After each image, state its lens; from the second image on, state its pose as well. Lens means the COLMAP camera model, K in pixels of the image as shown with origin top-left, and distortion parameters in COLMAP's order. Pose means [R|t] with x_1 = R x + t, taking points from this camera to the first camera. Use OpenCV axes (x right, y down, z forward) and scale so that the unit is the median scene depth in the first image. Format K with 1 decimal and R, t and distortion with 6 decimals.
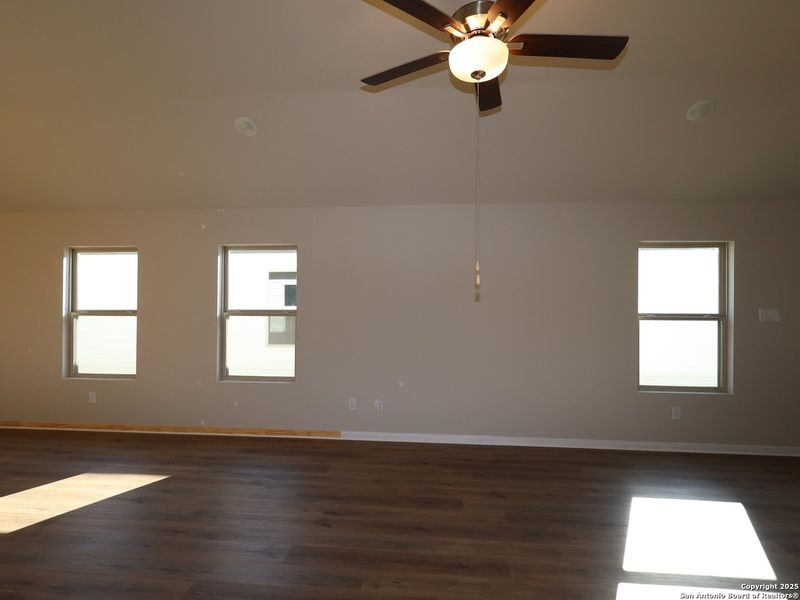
lens RADIAL K [[417.9, 0, 400.8], [0, 417.9, 316.2], [0, 0, 1]] dist [-0.001188, 0.000994]
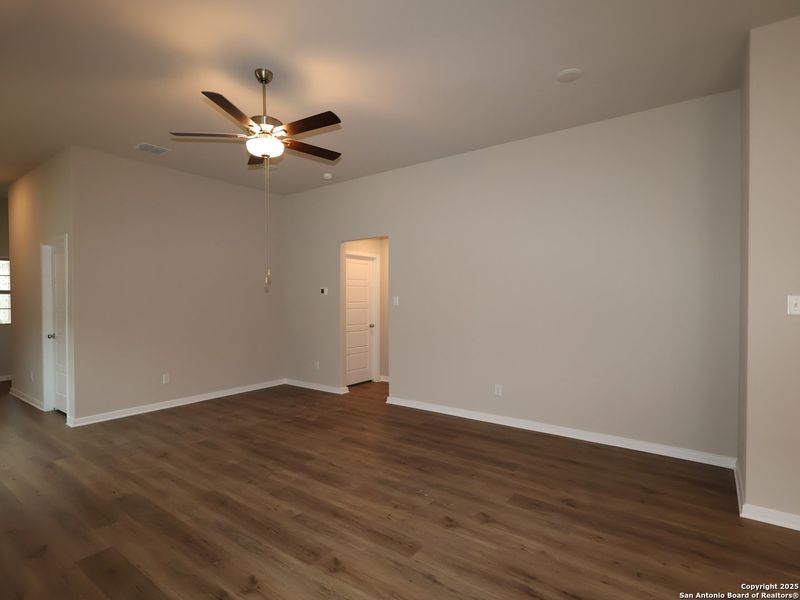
lens RADIAL K [[417.9, 0, 398.7], [0, 417.9, 301.7], [0, 0, 1]] dist [-0.001188, 0.000994]
pose [[-0.858298, -0.004531, 0.513132, -1.151323], [0.007886, 0.999726, 0.022018, -0.034672], [-0.513092, 0.022945, -0.858027, 2.183661]]
